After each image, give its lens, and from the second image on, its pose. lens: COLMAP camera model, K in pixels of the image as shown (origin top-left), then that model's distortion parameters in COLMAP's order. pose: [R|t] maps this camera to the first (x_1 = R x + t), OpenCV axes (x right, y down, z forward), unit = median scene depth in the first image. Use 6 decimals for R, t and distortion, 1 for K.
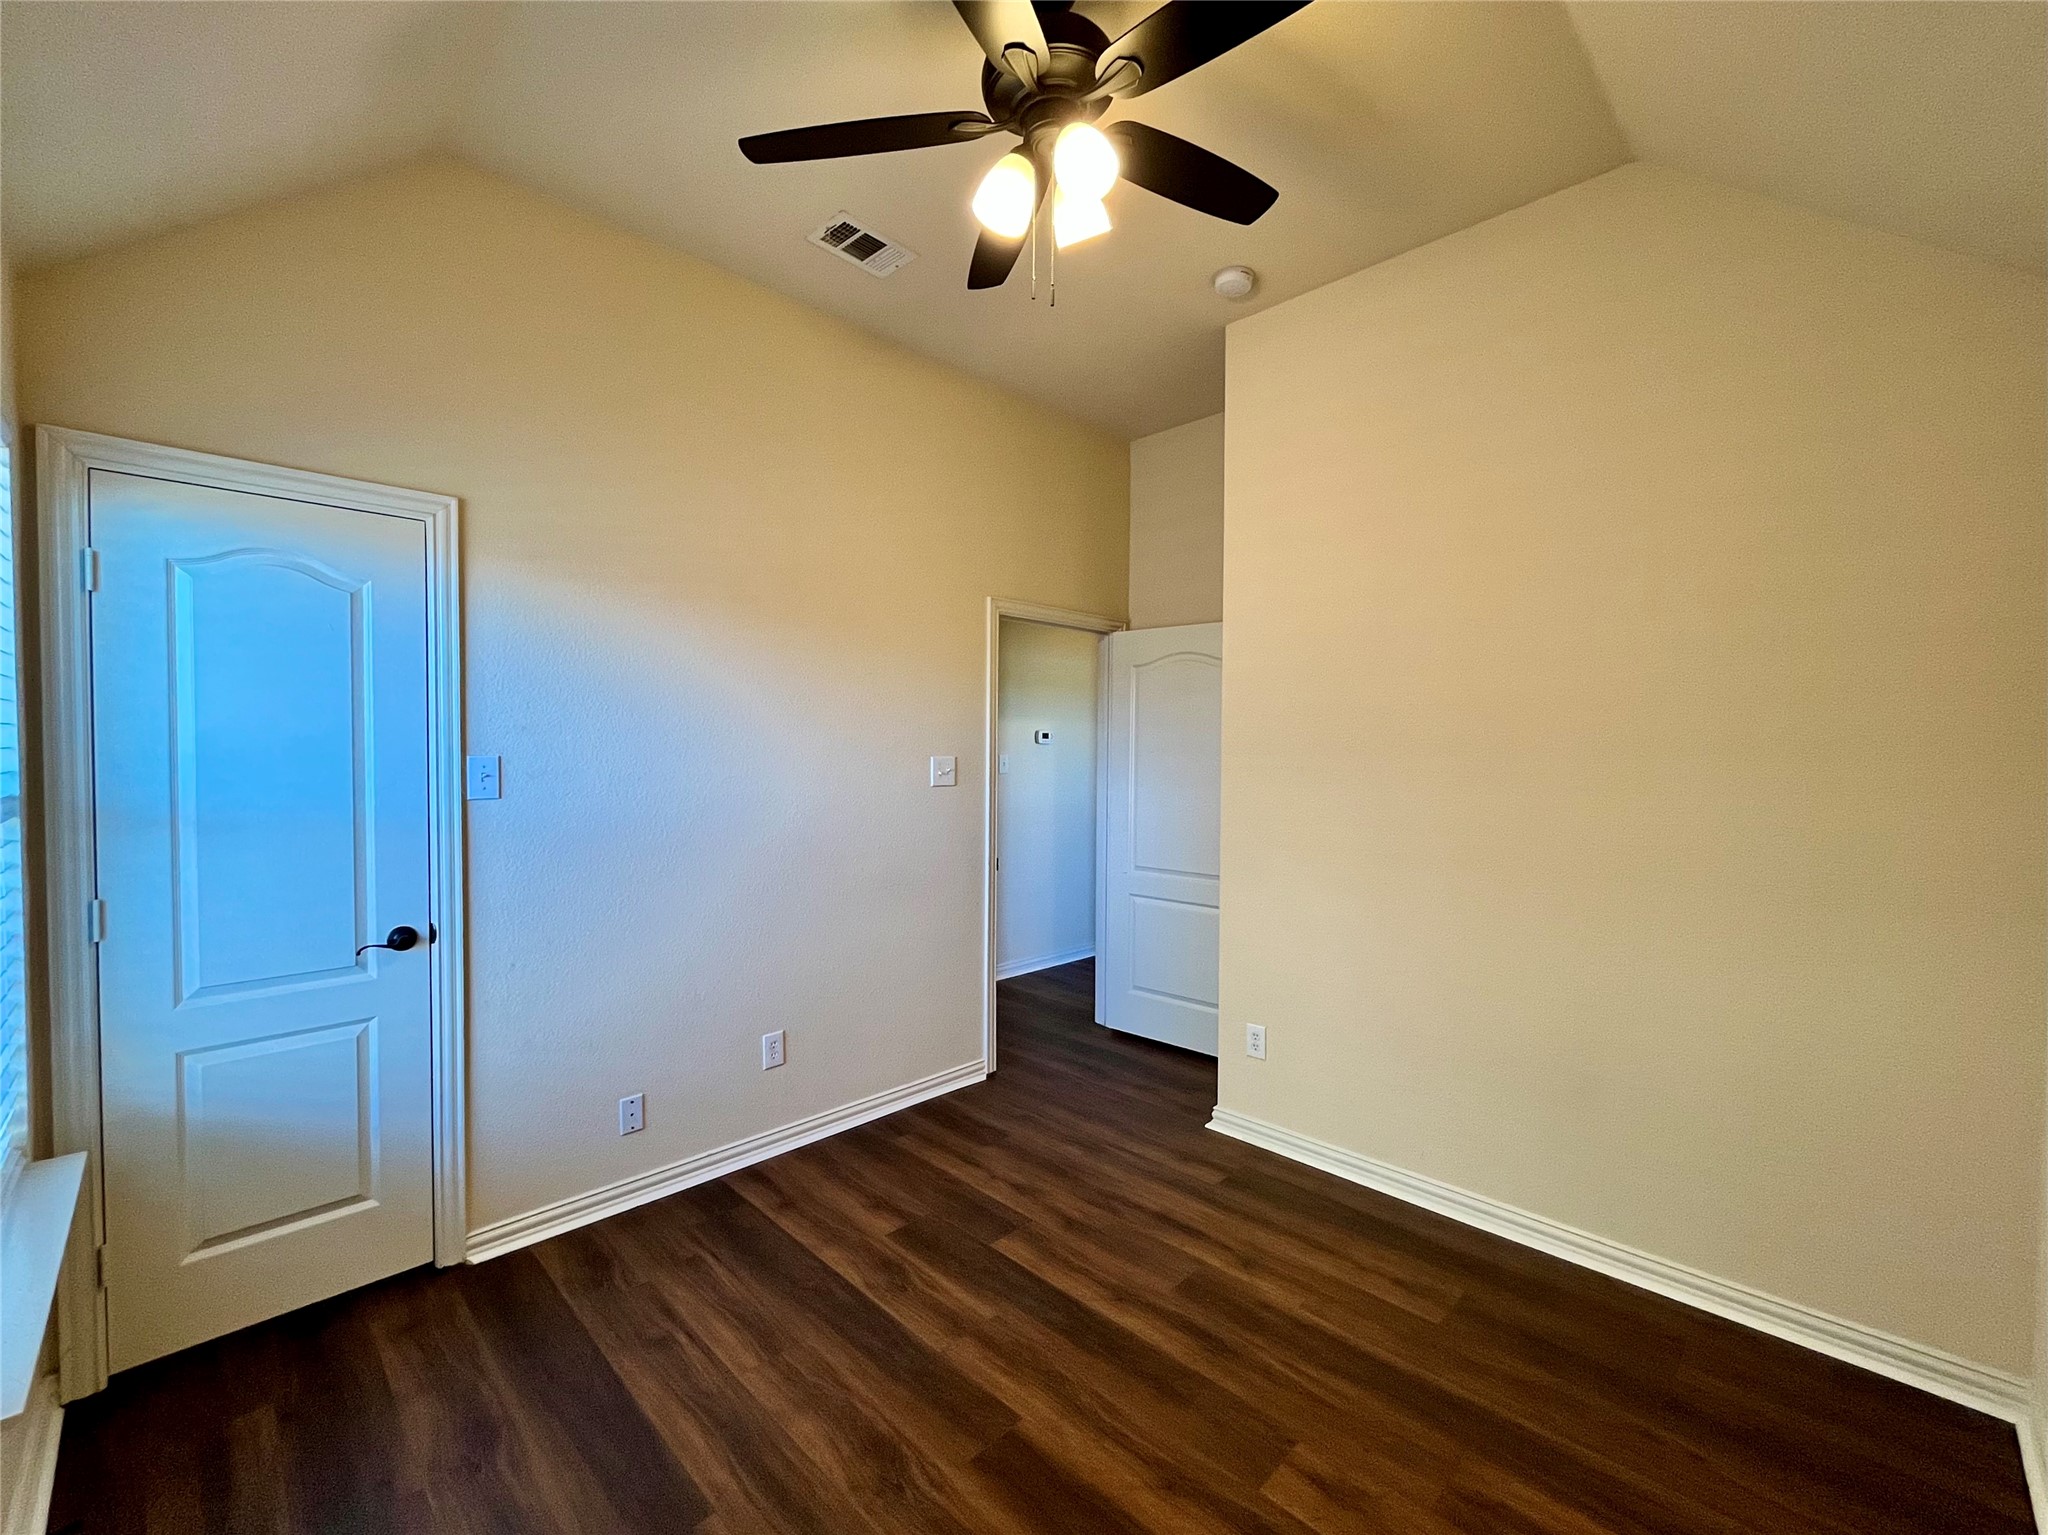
lens RADIAL K [[853.2, 0, 1028.7], [0, 853.2, 776.2], [0, 0, 1]] dist [-0.005714, 0.001232]
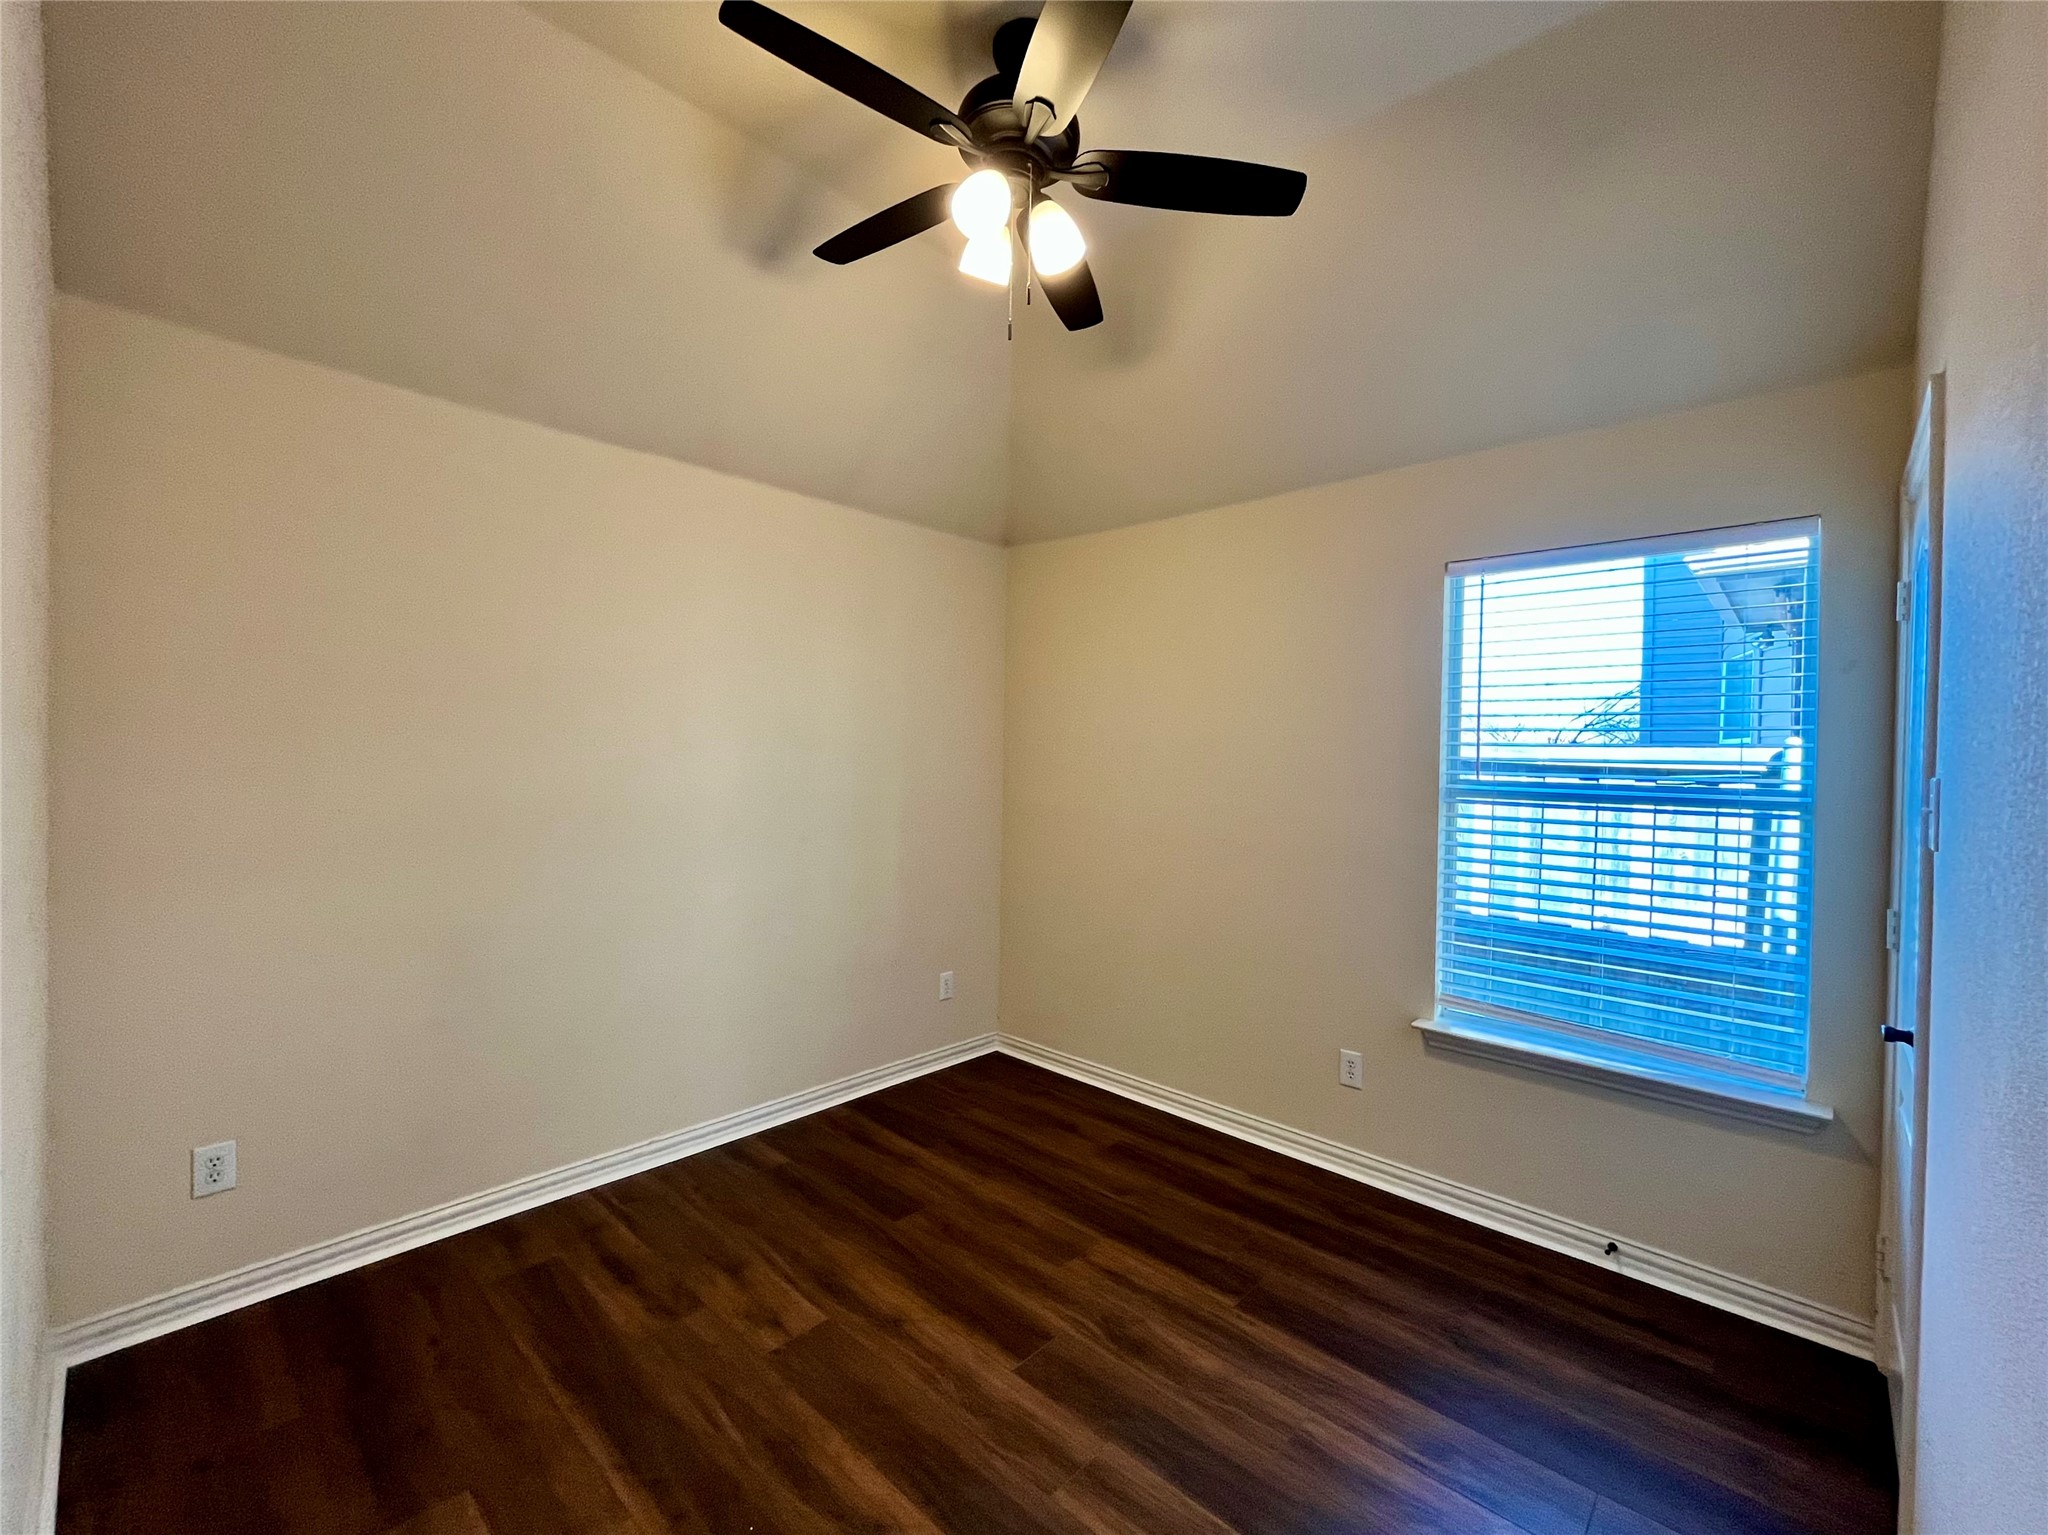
lens RADIAL K [[853.2, 0, 1032.3], [0, 853.2, 759.0], [0, 0, 1]] dist [-0.005714, 0.001232]
pose [[-0.999107, -0.021568, -0.036325, 0.037686], [-0.022481, 0.999437, 0.024906, -0.074181], [0.035768, 0.025701, -0.999030, 3.354265]]
